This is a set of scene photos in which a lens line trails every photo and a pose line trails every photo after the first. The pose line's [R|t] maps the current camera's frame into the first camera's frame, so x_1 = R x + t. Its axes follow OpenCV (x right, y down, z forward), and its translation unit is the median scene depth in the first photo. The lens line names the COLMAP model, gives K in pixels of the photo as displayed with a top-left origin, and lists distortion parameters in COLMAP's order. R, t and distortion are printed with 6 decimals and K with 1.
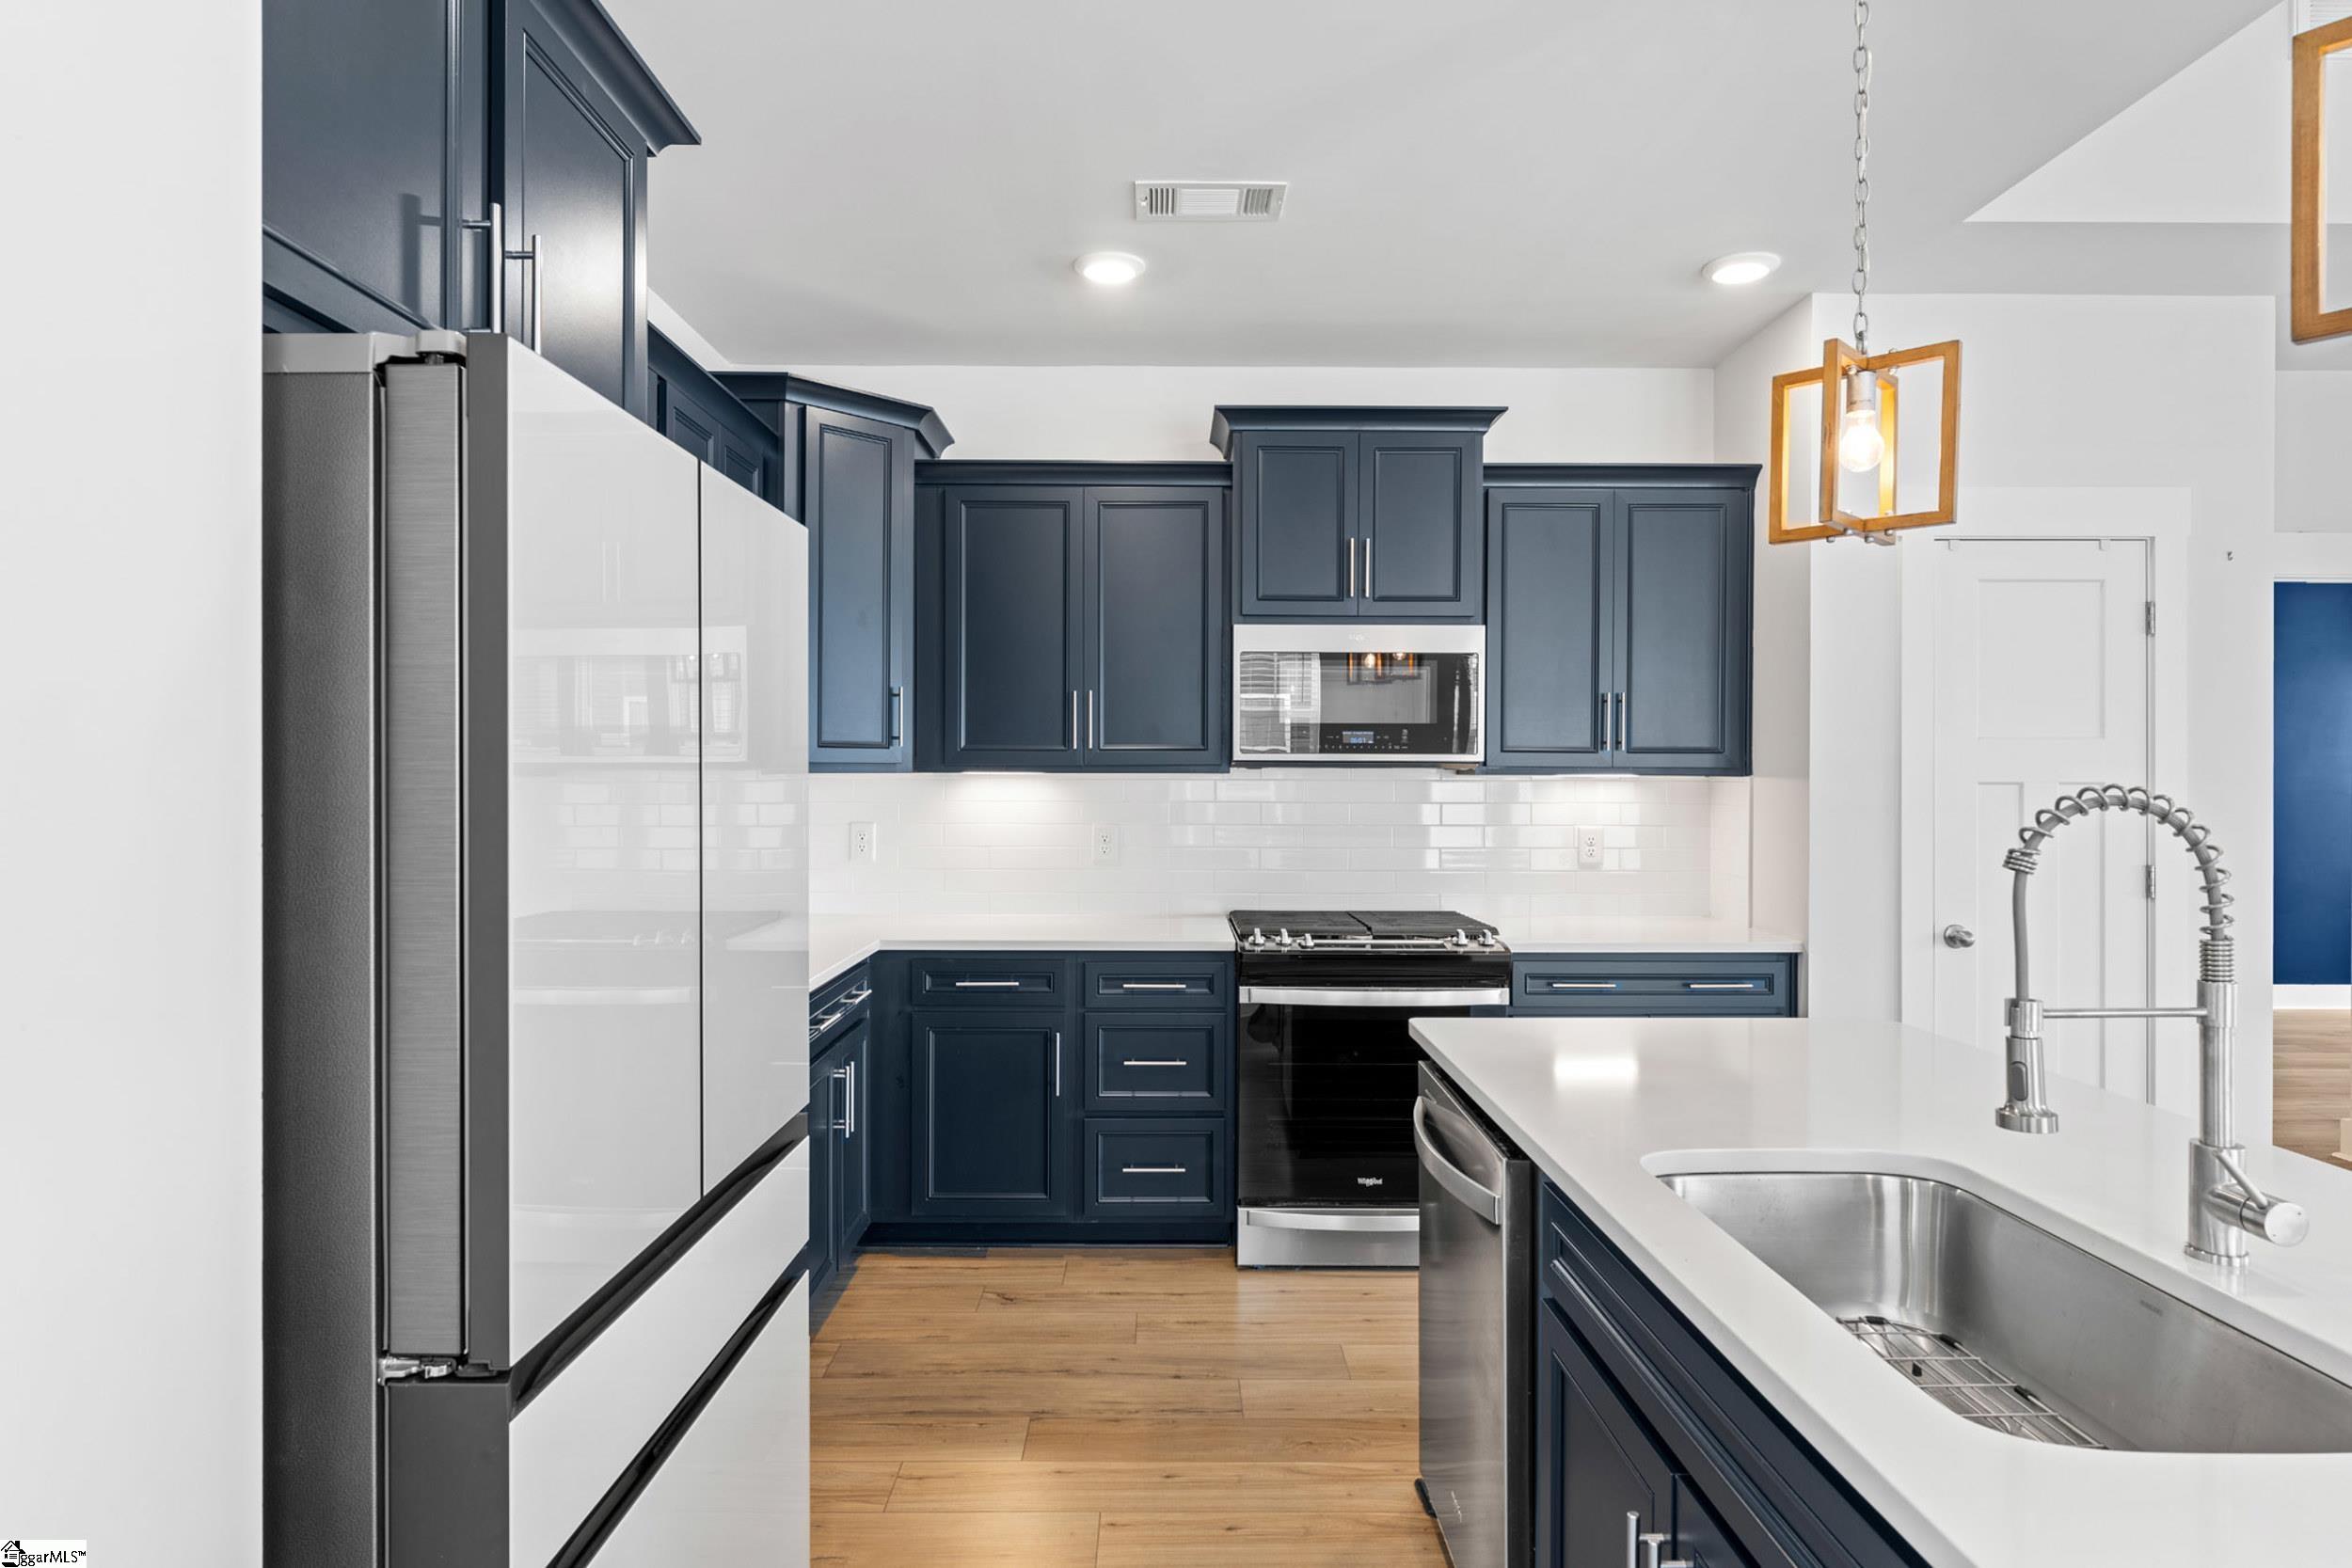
lens RADIAL K [[1318.8, 0, 1205.0], [0, 1318.8, 776.9], [0, 0, 1]] dist [0.015211, -0.000031]
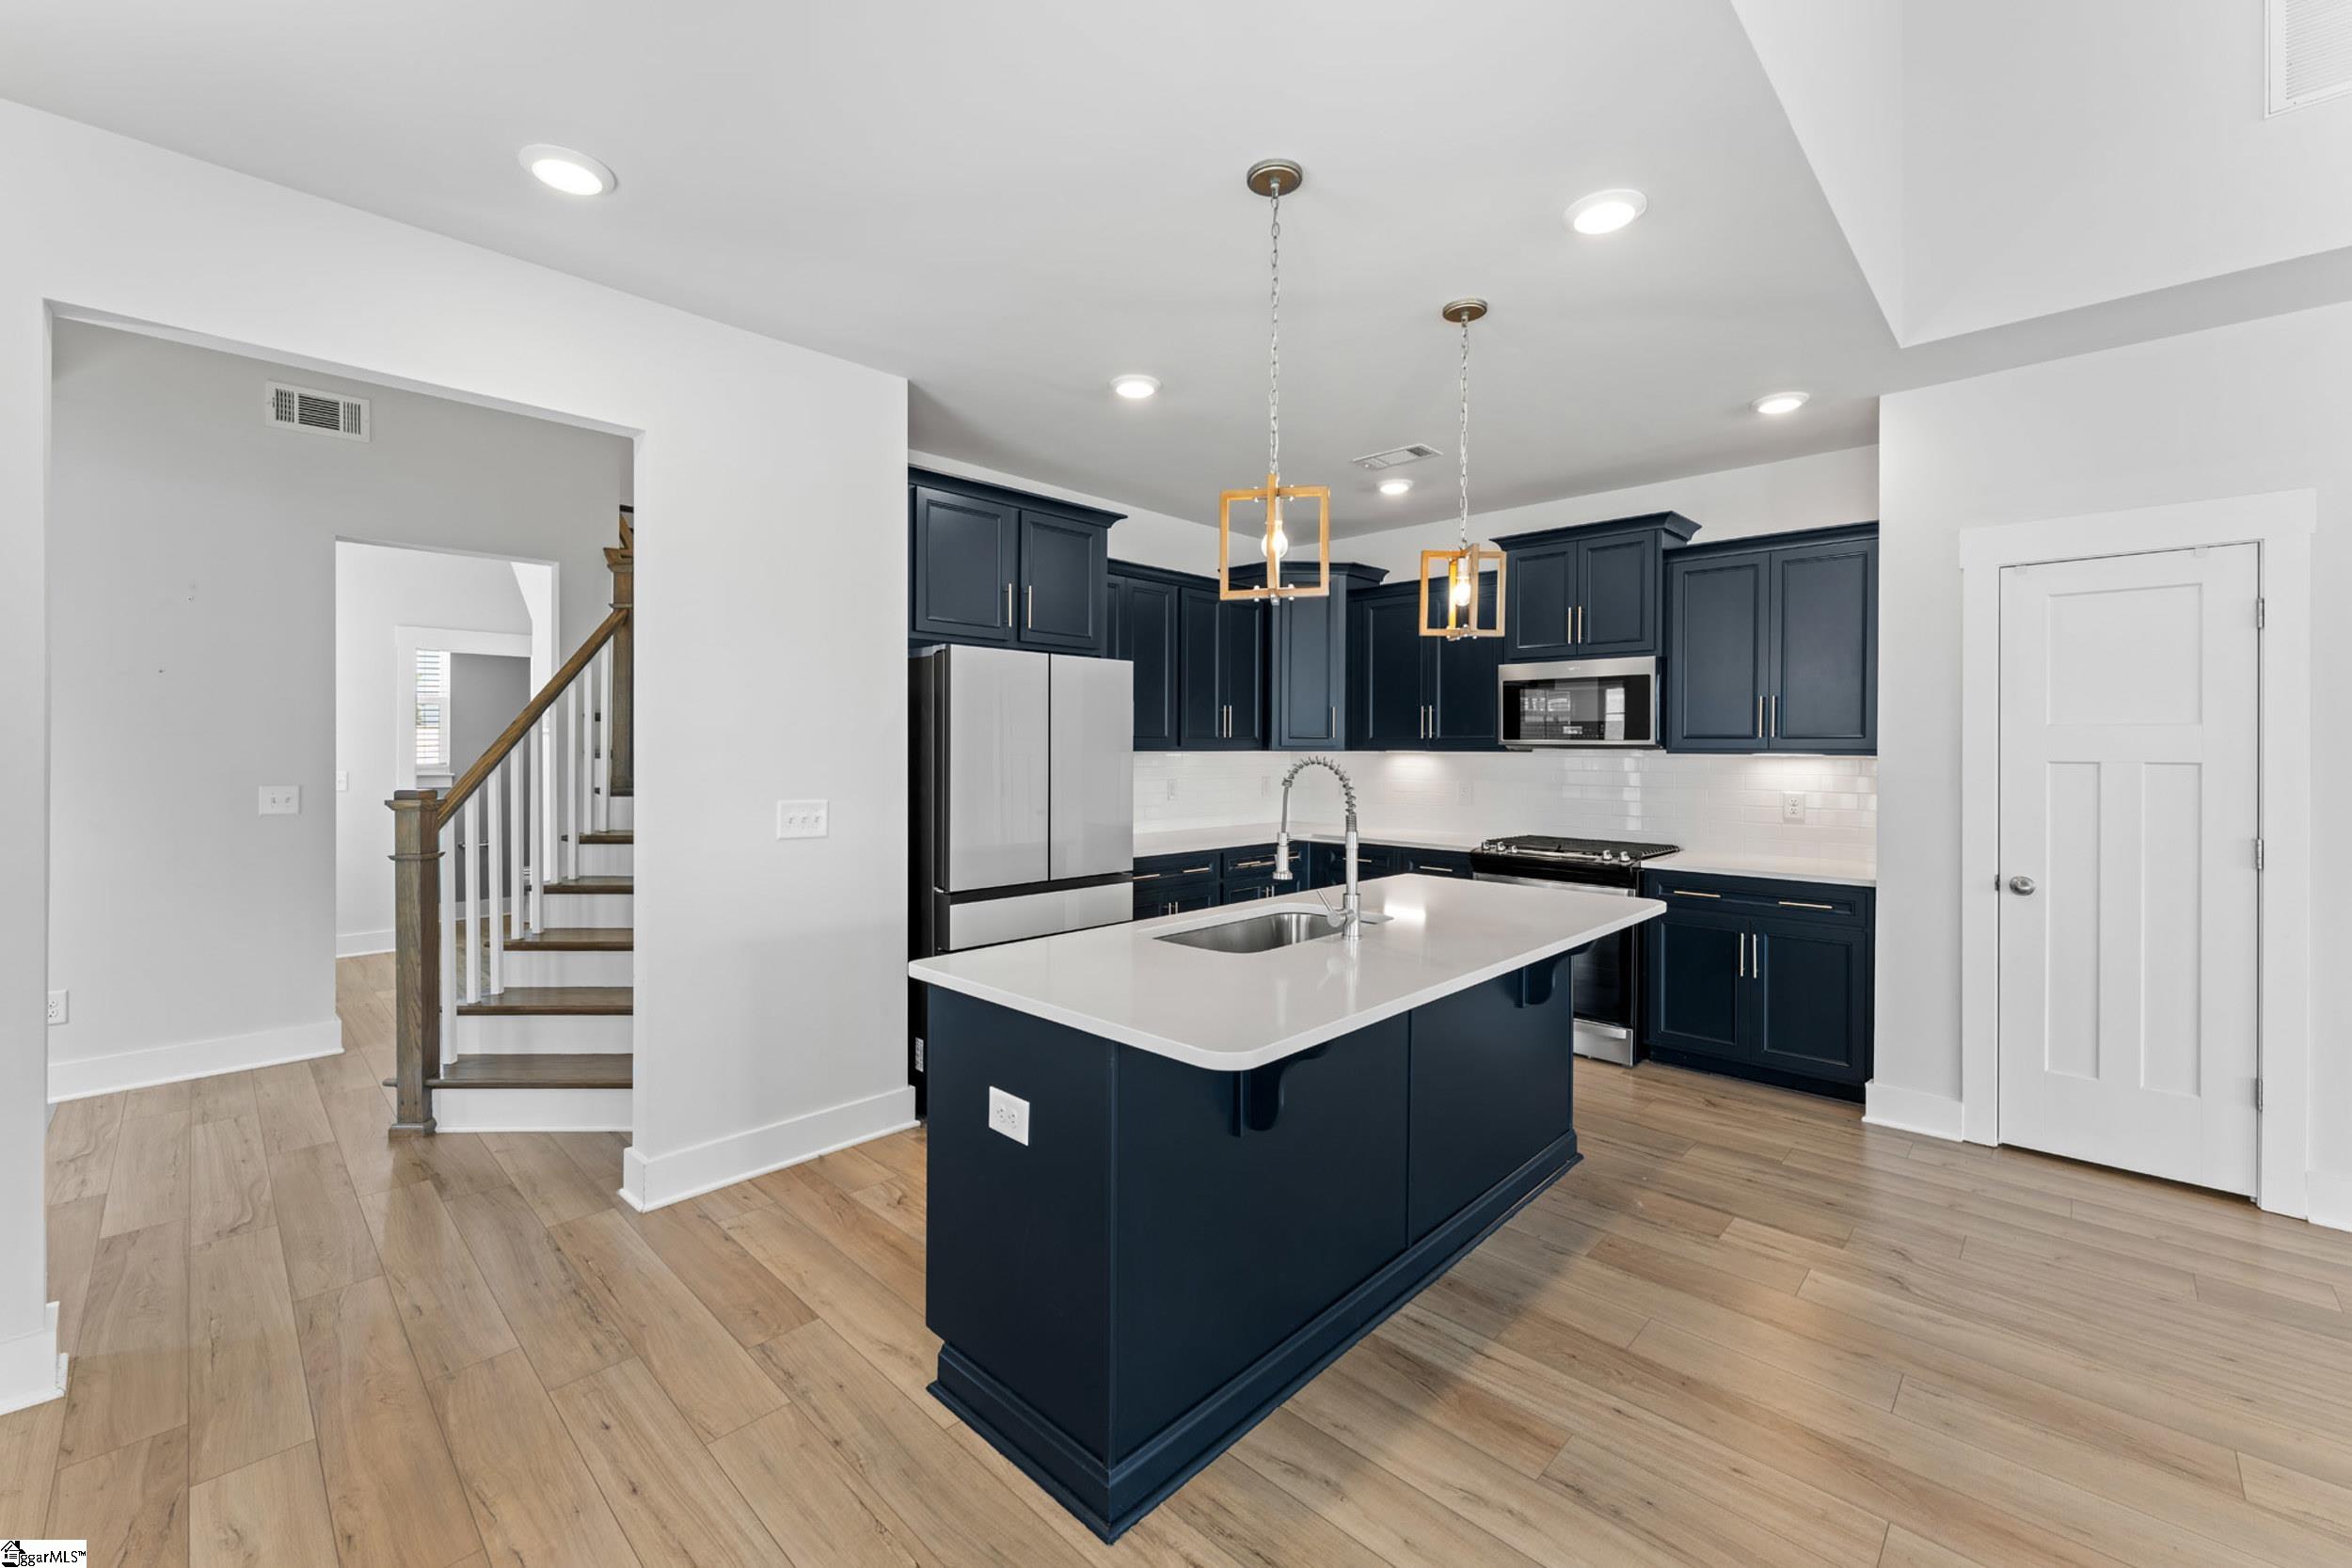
lens RADIAL K [[944.1, 0, 1165.9], [0, 944.1, 745.4], [0, 0, 1]] dist [-0.001260, 0.000022]
pose [[0.707275, 0.000844, -0.706938, 0.623696], [-0.007886, 0.999946, -0.006695, 0.001088], [0.706894, 0.010310, 0.707244, -0.185931]]
